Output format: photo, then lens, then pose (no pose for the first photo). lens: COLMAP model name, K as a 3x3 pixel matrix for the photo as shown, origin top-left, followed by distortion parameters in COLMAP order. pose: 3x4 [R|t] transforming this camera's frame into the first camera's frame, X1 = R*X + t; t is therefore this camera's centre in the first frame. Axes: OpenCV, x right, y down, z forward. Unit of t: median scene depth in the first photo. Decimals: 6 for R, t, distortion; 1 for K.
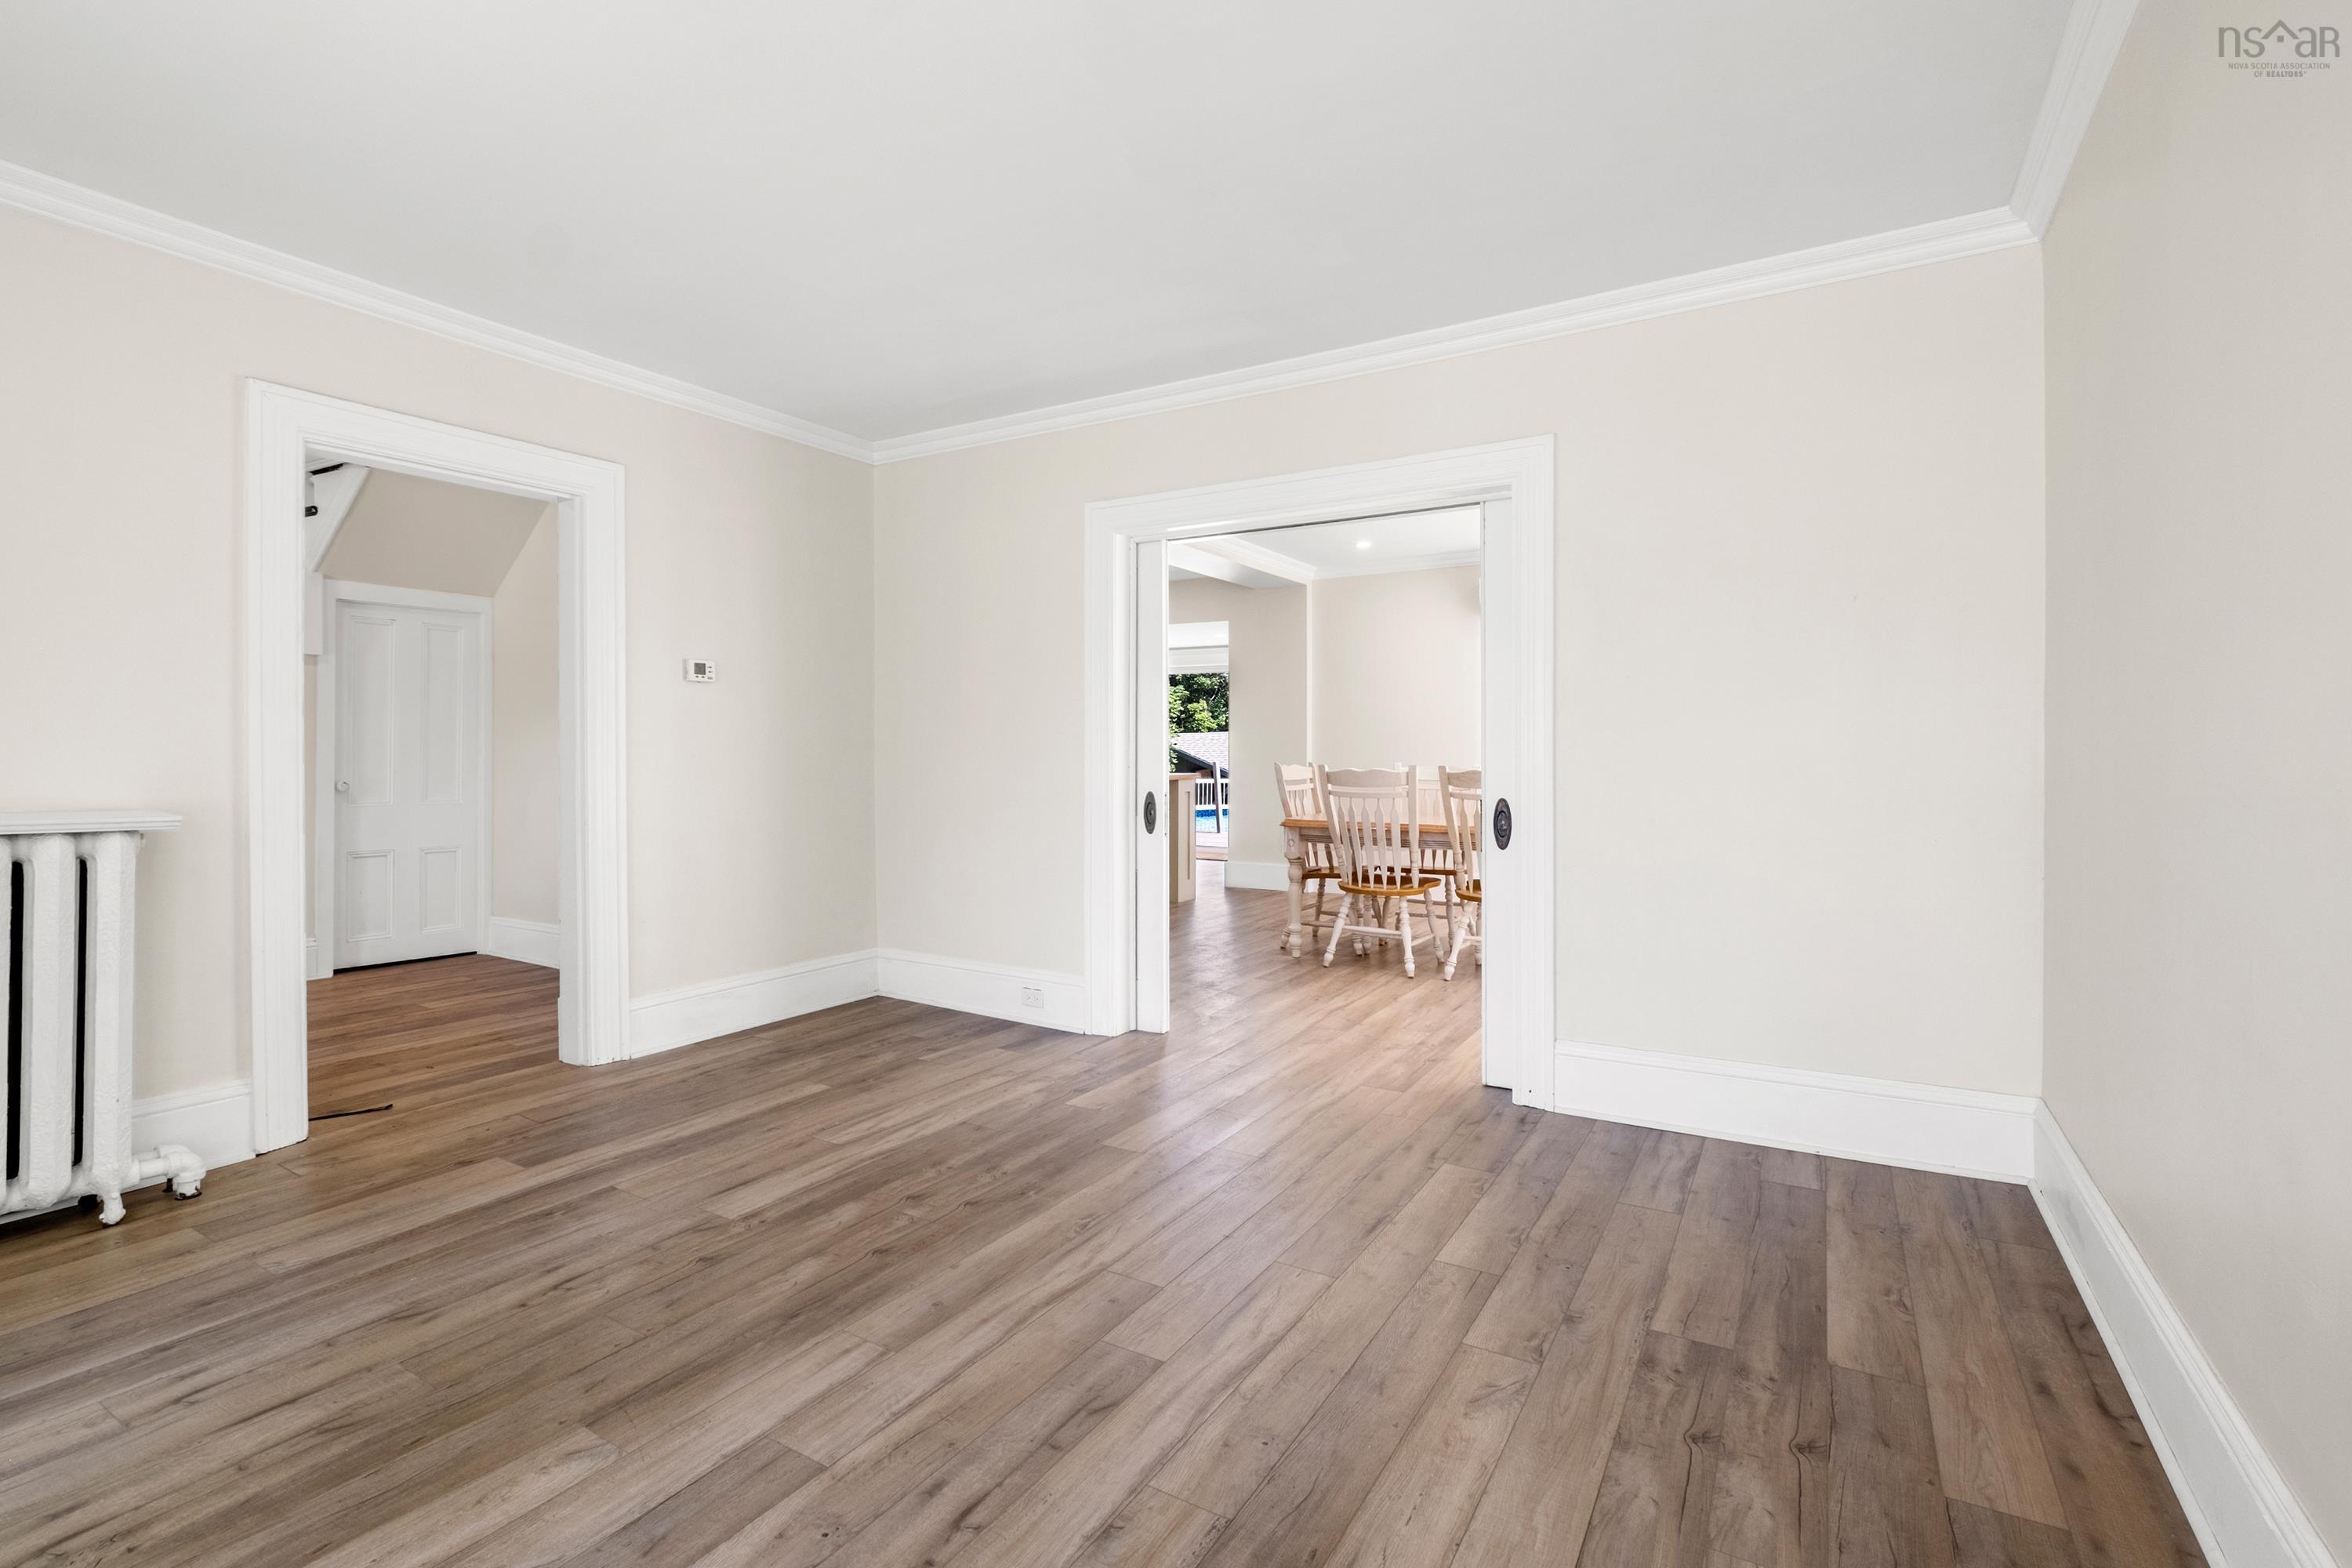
lens RADIAL K [[1022.7, 0, 1203.3], [0, 1022.7, 759.8], [0, 0, 1]] dist [-0.013156, 0.003112]
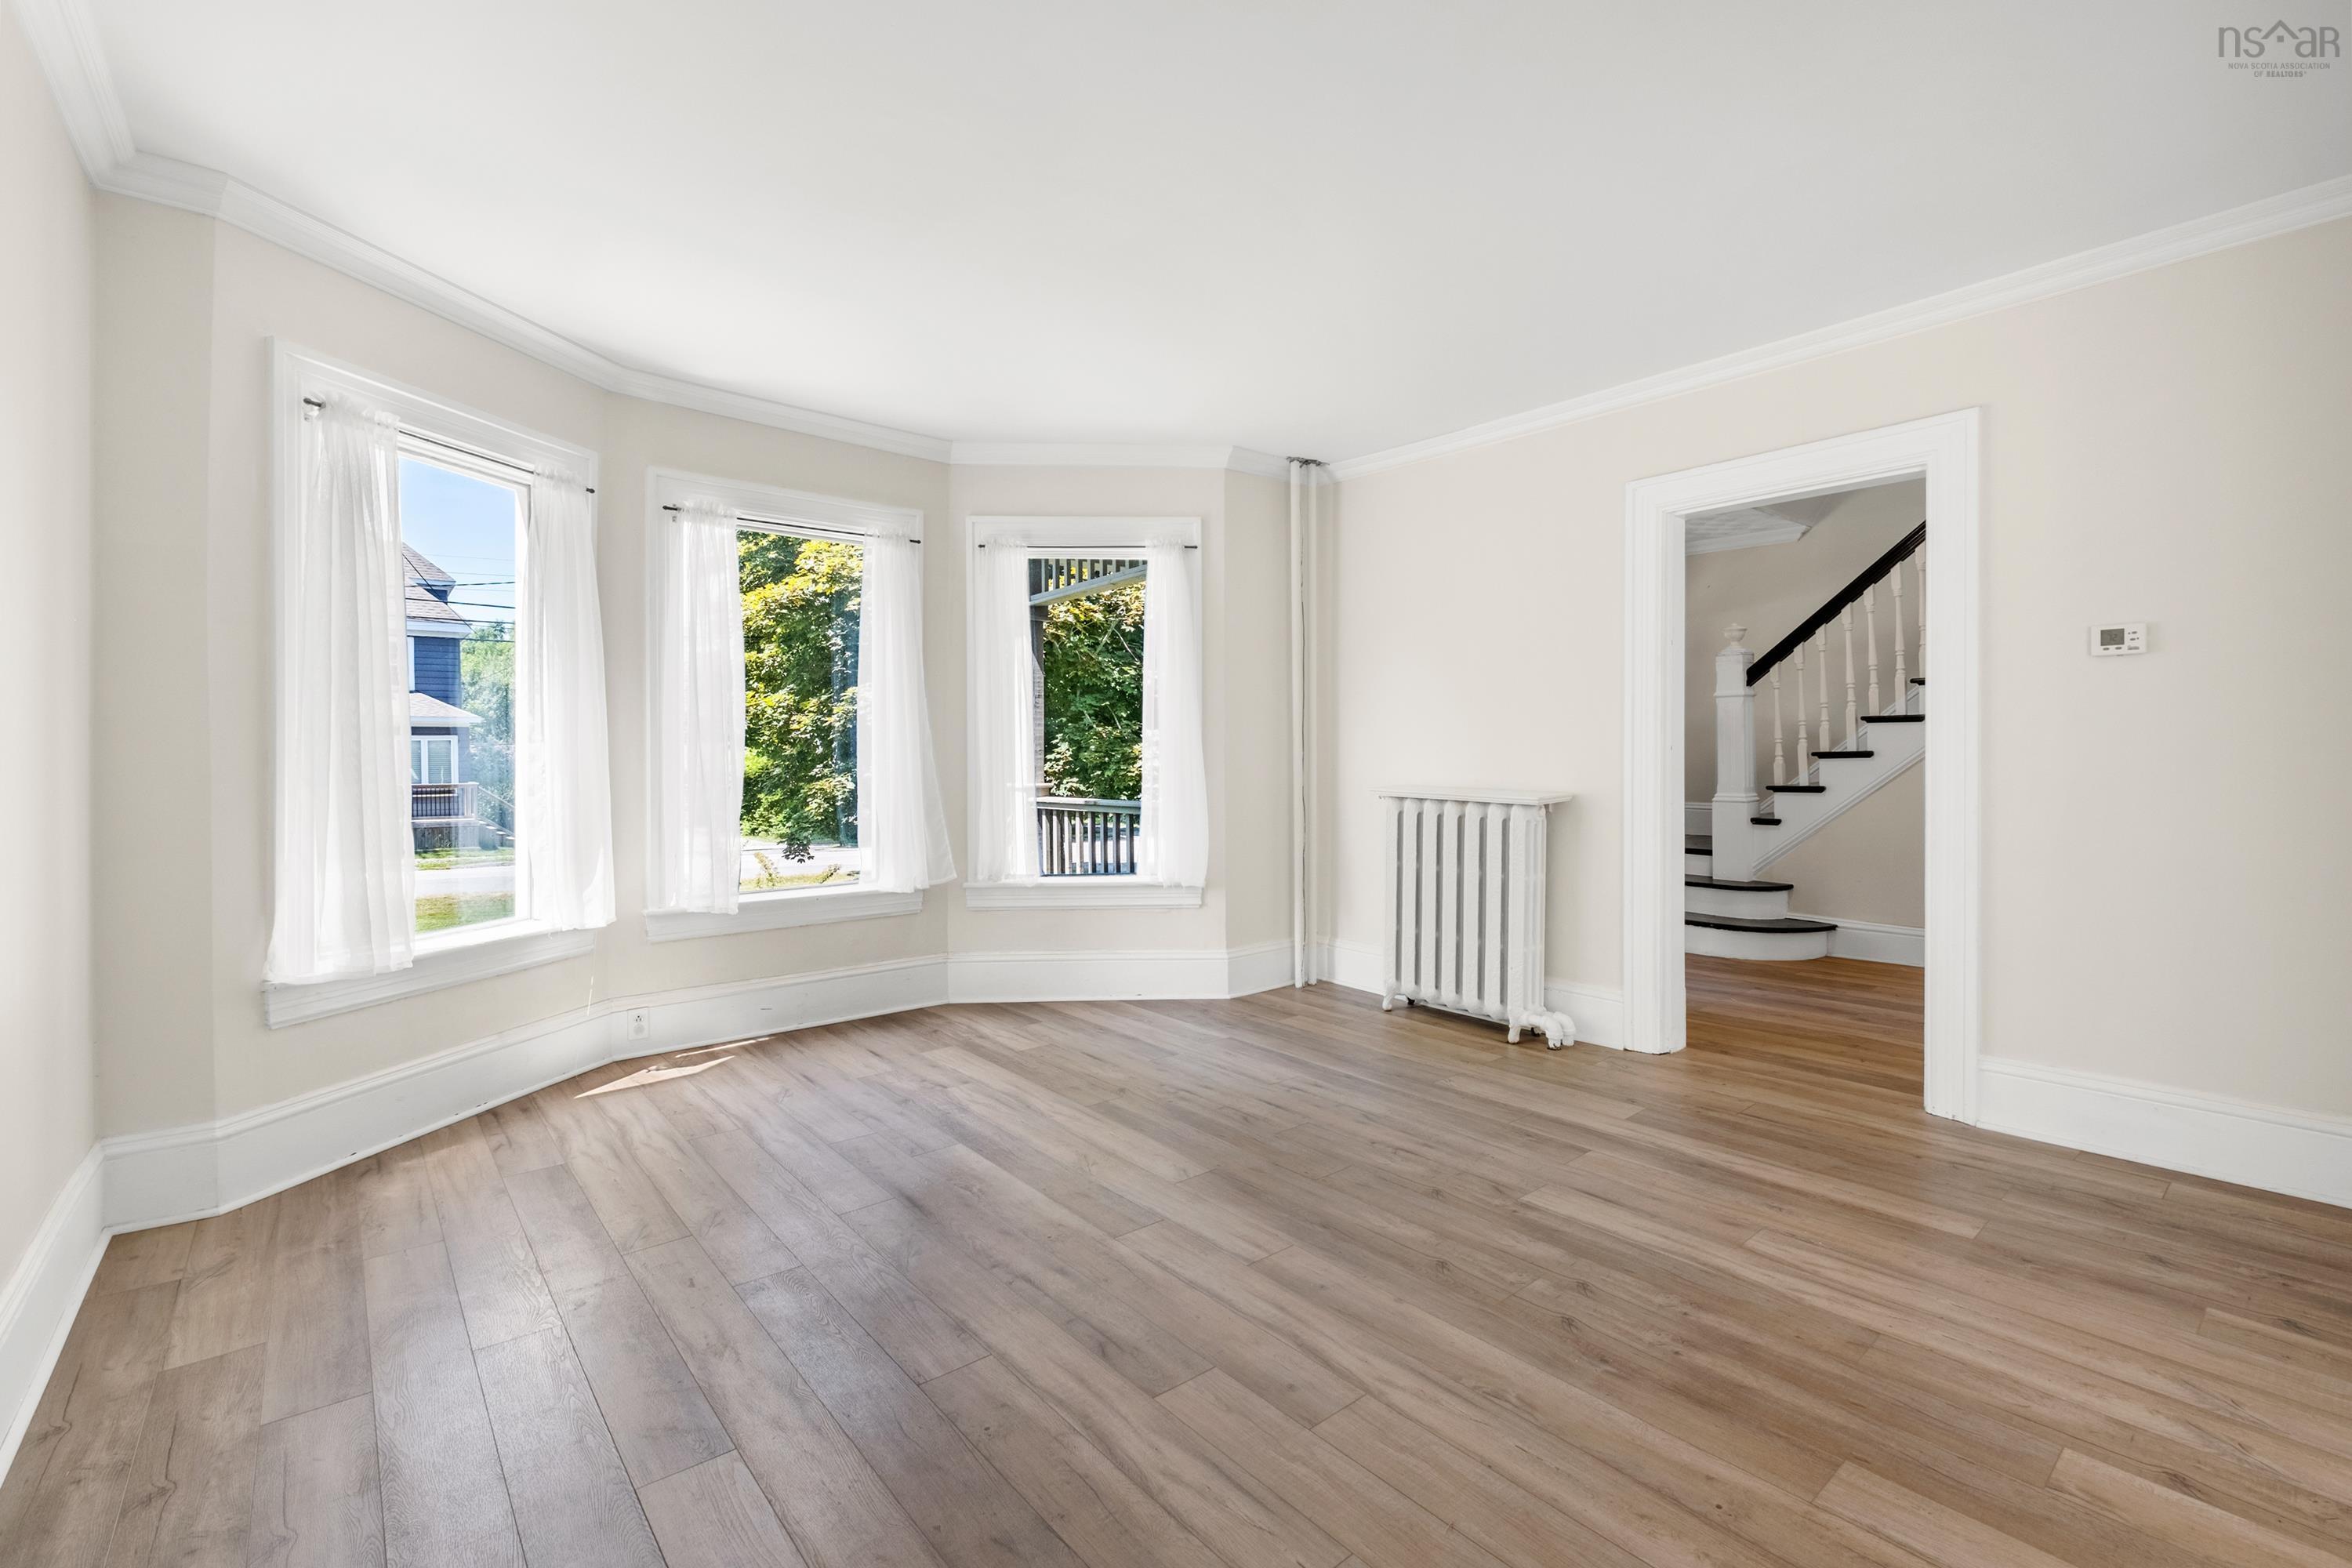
lens RADIAL K [[1022.7, 0, 1189.7], [0, 1022.7, 778.4], [0, 0, 1]] dist [-0.013156, 0.003112]
pose [[-0.322243, 0.019602, -0.946454, 0.608348], [-0.004330, 0.999745, 0.022180, -0.005257], [0.946647, 0.011246, -0.322076, 0.966241]]
